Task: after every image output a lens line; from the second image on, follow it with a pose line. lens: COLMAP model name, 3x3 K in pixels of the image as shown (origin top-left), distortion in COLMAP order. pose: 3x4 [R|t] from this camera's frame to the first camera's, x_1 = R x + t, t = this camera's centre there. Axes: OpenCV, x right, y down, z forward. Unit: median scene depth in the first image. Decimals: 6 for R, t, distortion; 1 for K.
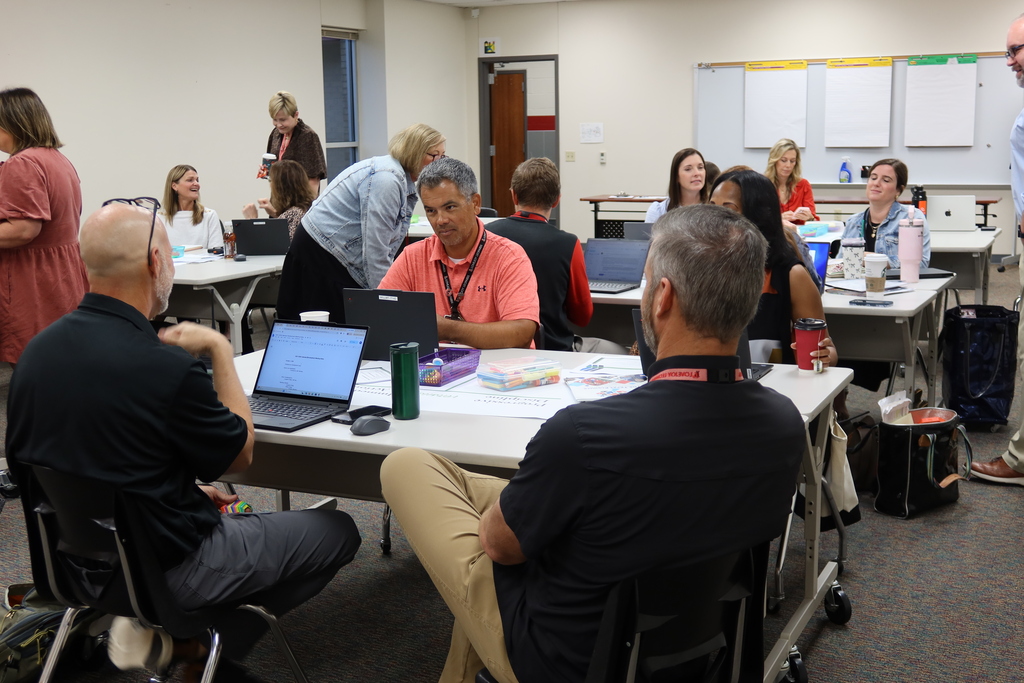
lens RADIAL K [[1294.2, 0, 512.0], [0, 1294.2, 341.5], [0, 0, 1]] dist [0.010974, 0.040223]
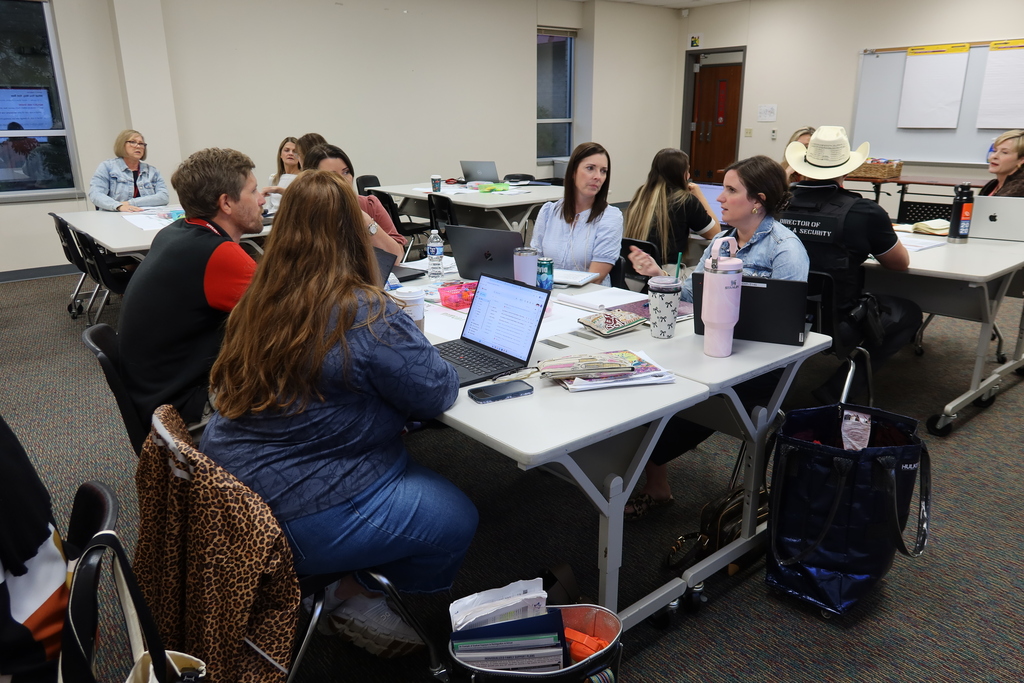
lens RADIAL K [[738.4, 0, 512.0], [0, 738.4, 341.5], [0, 0, 1]] dist [0.026729, -0.006684]
pose [[0.912397, 0.132027, -0.387427, 0.151739], [-0.075008, 0.984451, 0.158837, -0.045761], [0.402374, -0.115863, 0.908114, 0.263732]]
